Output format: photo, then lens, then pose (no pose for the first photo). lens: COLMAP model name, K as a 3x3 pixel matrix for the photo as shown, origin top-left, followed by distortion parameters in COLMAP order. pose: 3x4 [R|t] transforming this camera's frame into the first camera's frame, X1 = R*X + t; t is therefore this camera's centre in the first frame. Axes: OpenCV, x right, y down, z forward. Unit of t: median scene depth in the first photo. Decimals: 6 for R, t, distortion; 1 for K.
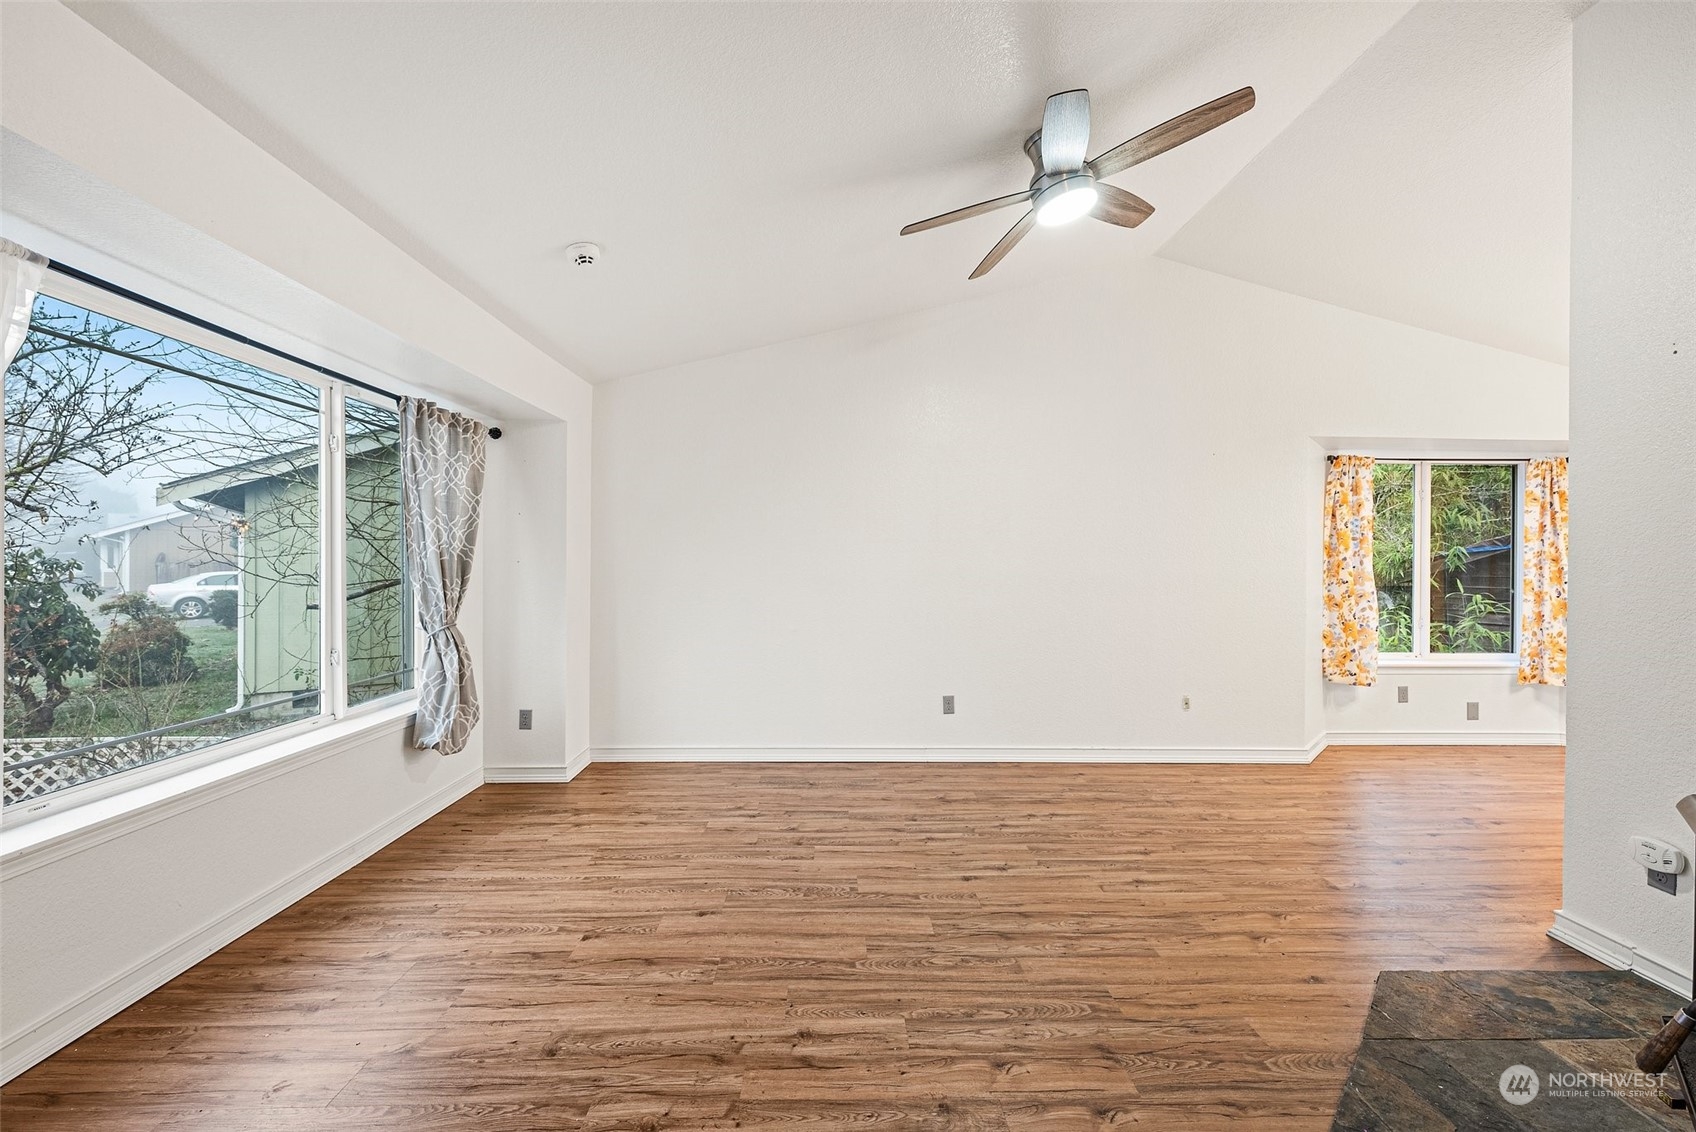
lens RADIAL K [[690.7, 0, 848.9], [0, 690.7, 568.4], [0, 0, 1]] dist [0.003069, 0.000243]
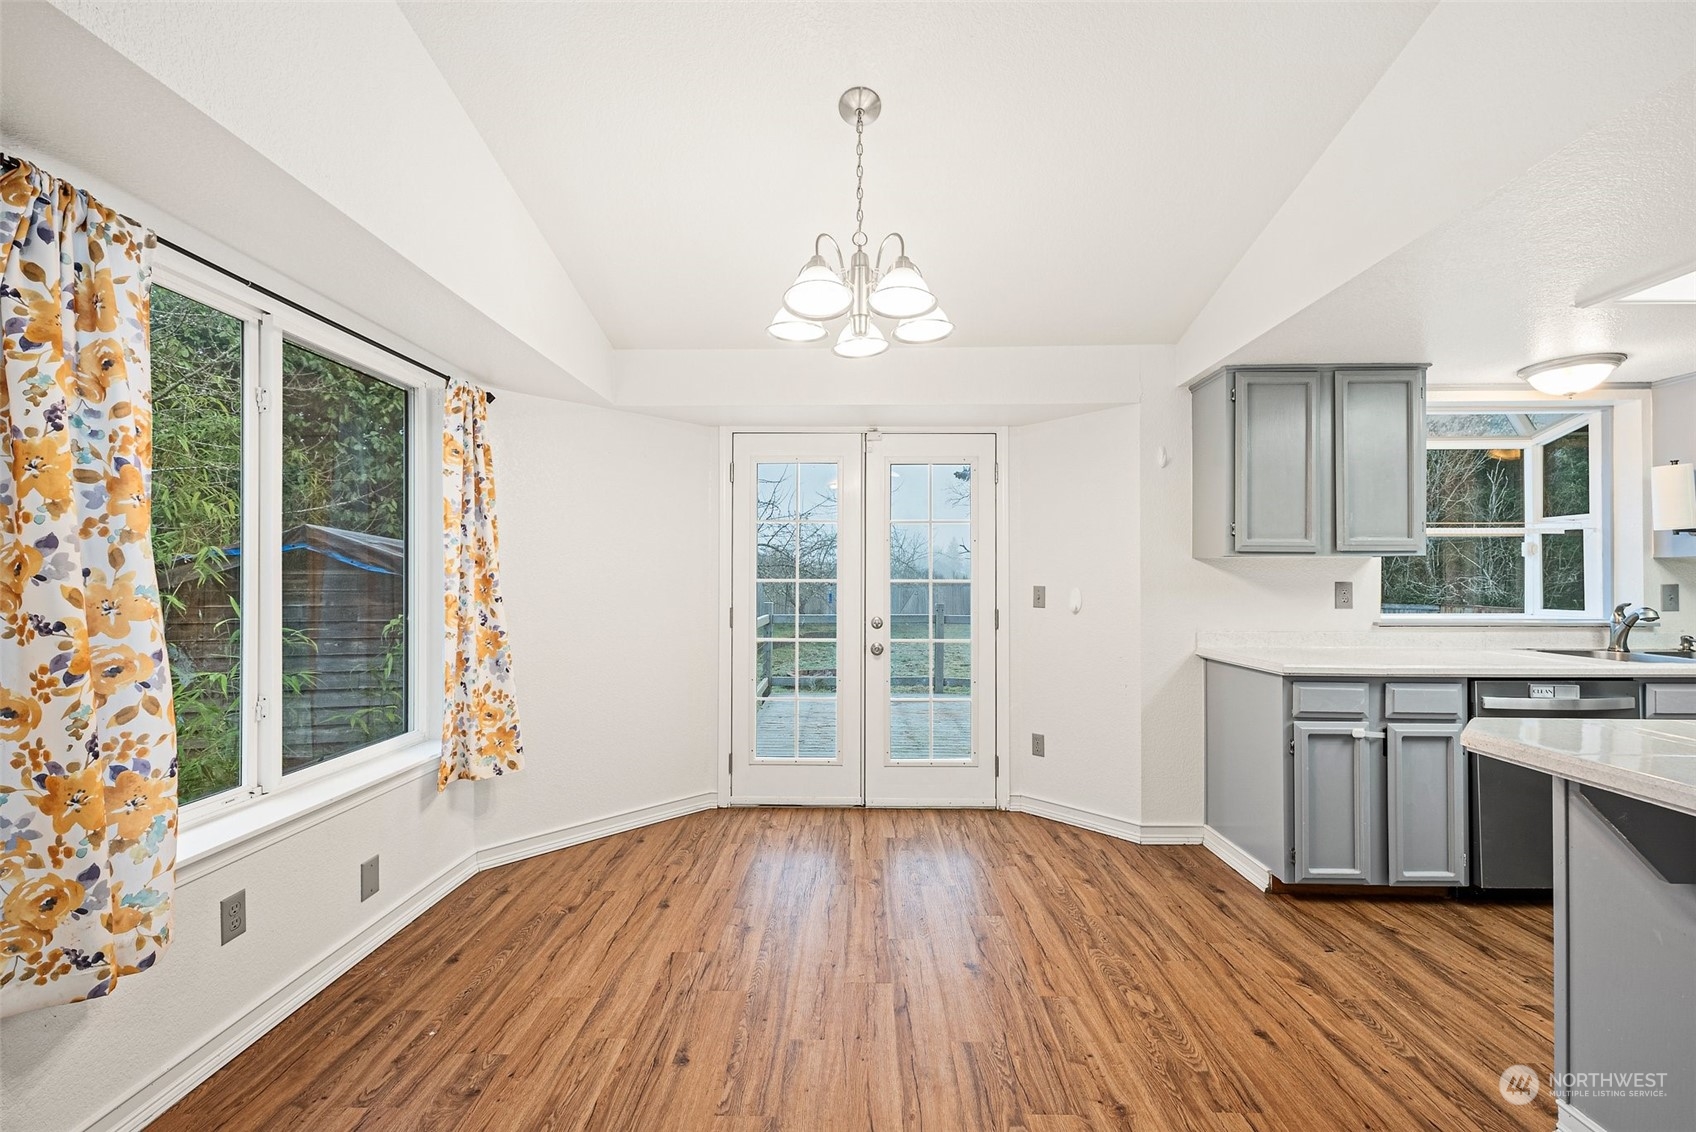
lens RADIAL K [[688.1, 0, 851.1], [0, 688.1, 572.7], [0, 0, 1]] dist [0.004666, -0.000158]
pose [[0.038502, 0.001250, 0.999258, 0.645385], [0.005409, 0.999984, -0.001459, 0.000308], [-0.999244, 0.005461, 0.038495, 0.952735]]
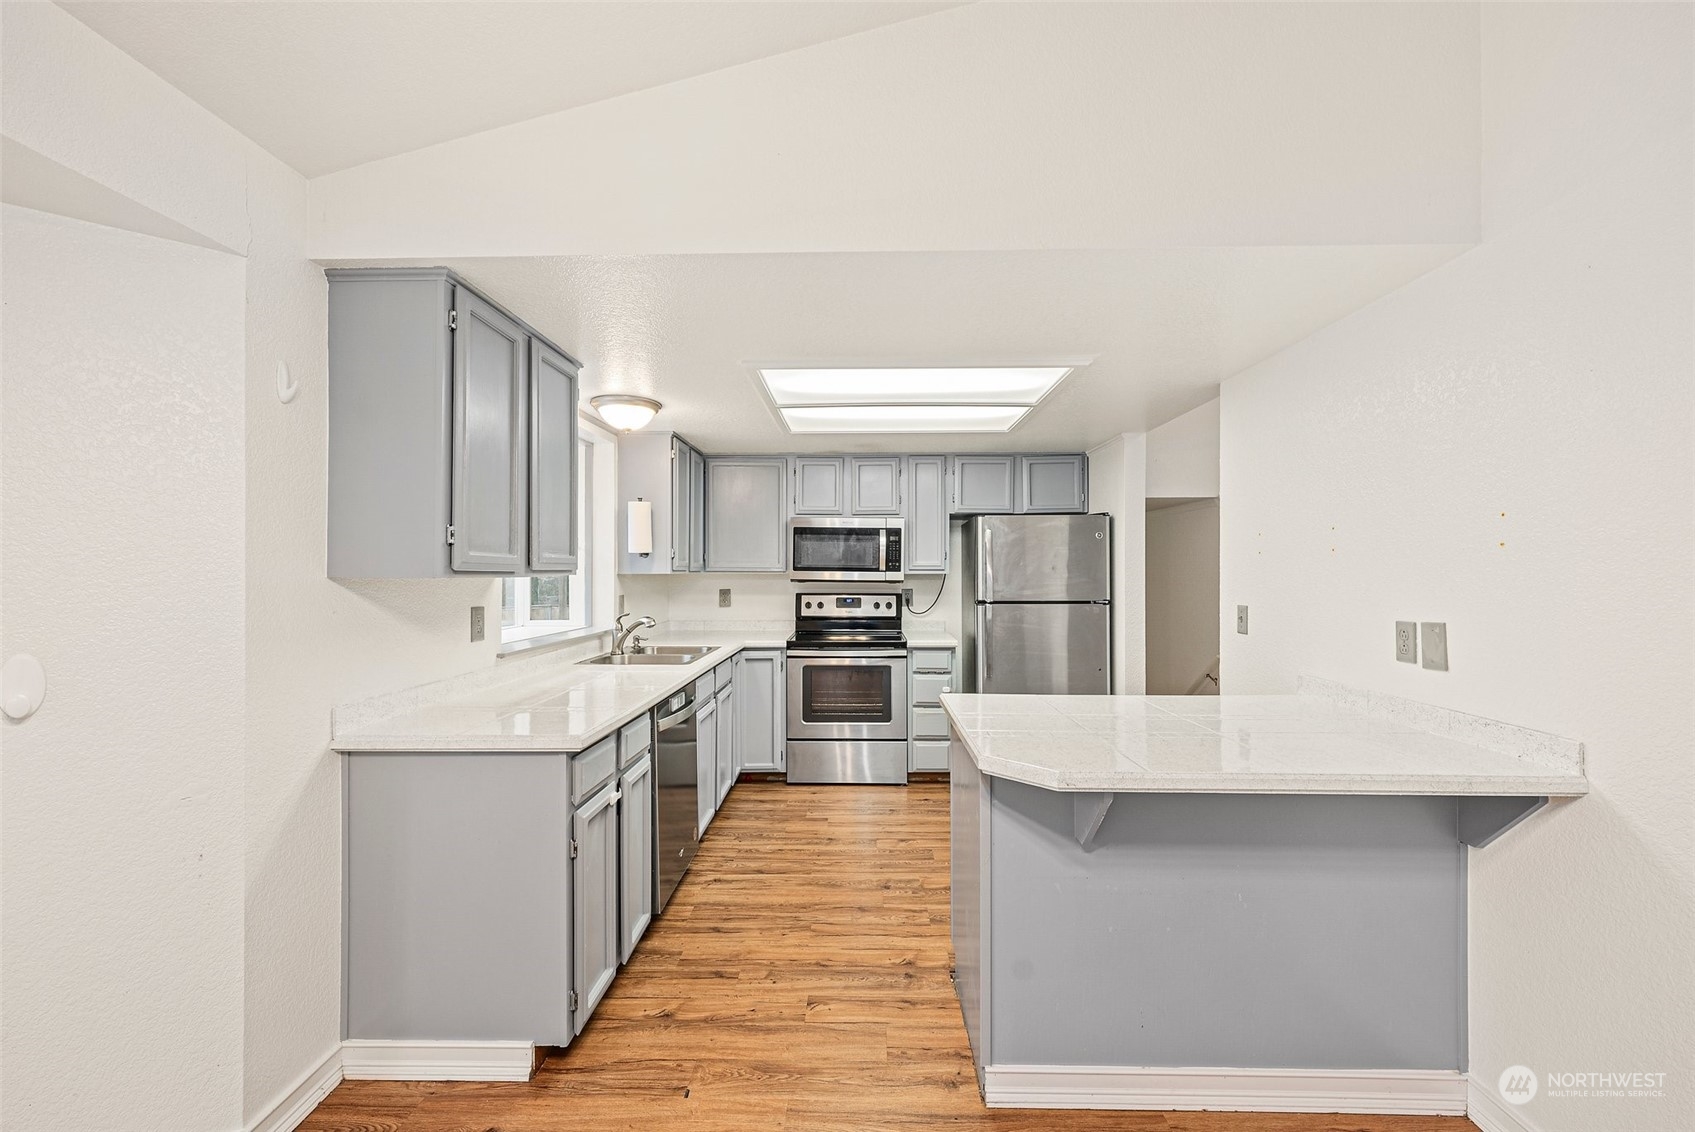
lens RADIAL K [[690.3, 0, 848.4], [0, 690.3, 568.4], [0, 0, 1]] dist [0.003069, 0.000243]
pose [[-0.998878, -0.005014, 0.047093, 1.203168], [-0.004913, 0.999985, 0.002261, -0.030139], [-0.047103, 0.002027, -0.998888, 1.034285]]
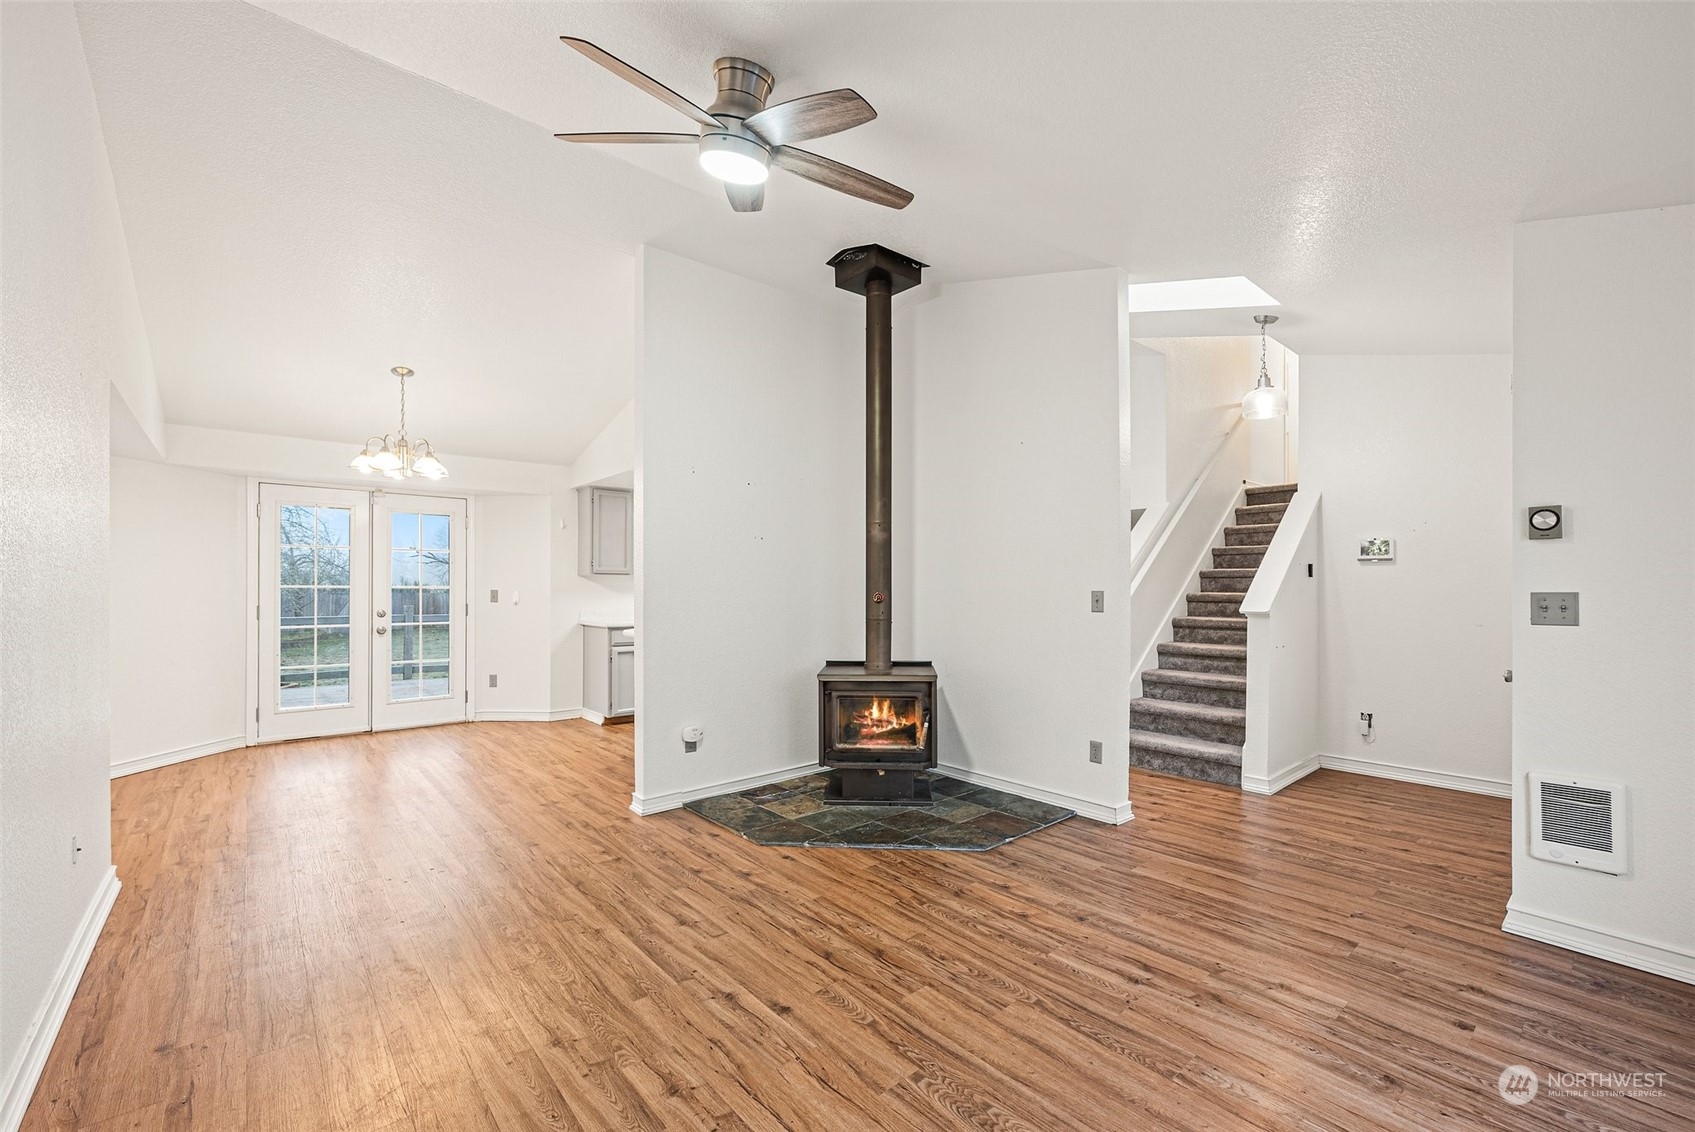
lens RADIAL K [[693.8, 0, 853.0], [0, 693.8, 585.7], [0, 0, 1]] dist [0.000145, 0.000222]
pose [[-0.637951, -0.008562, 0.770030, -0.363527], [-0.001173, 0.999948, 0.010147, -0.010332], [-0.770076, 0.005570, -0.637927, 1.156525]]
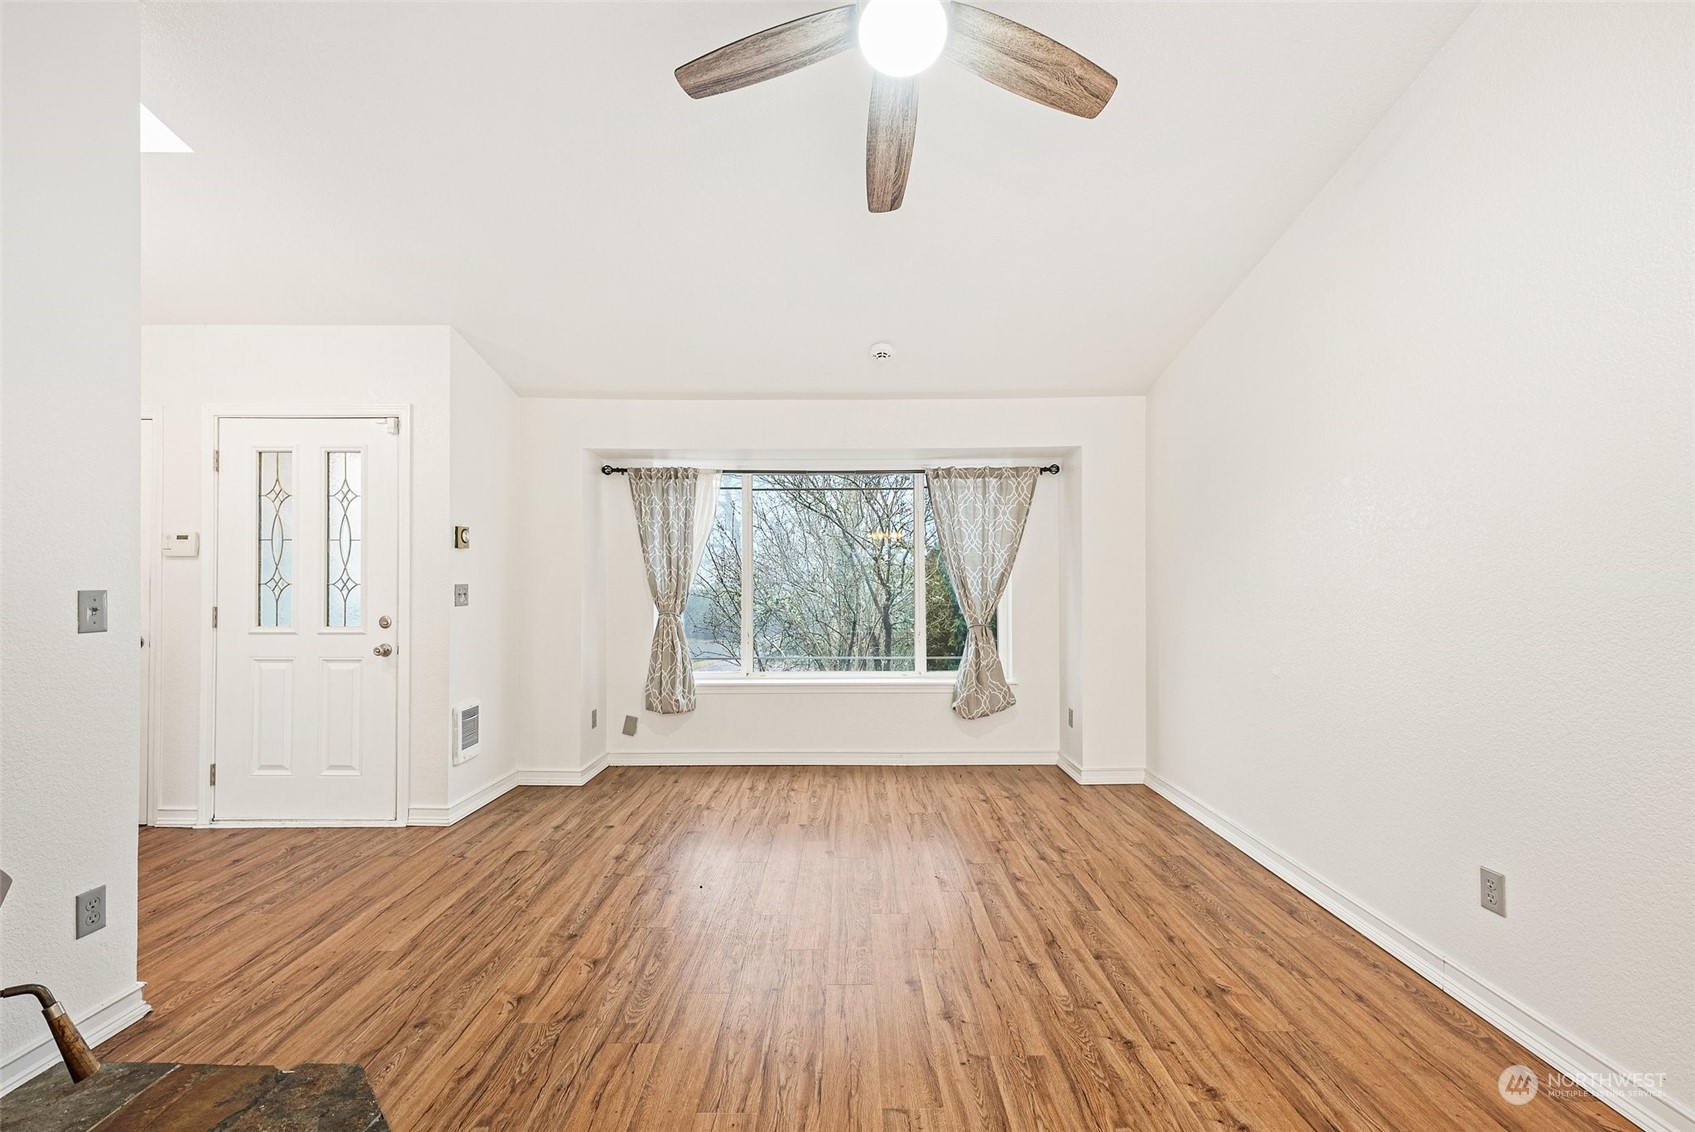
lens RADIAL K [[690.3, 0, 848.4], [0, 690.3, 568.4], [0, 0, 1]] dist [0.003069, 0.000243]
pose [[-0.026258, -0.022786, -0.999395, 0.783453], [-0.002060, 0.999739, -0.022740, 0.001461], [0.999653, 0.001462, -0.026298, 0.775953]]
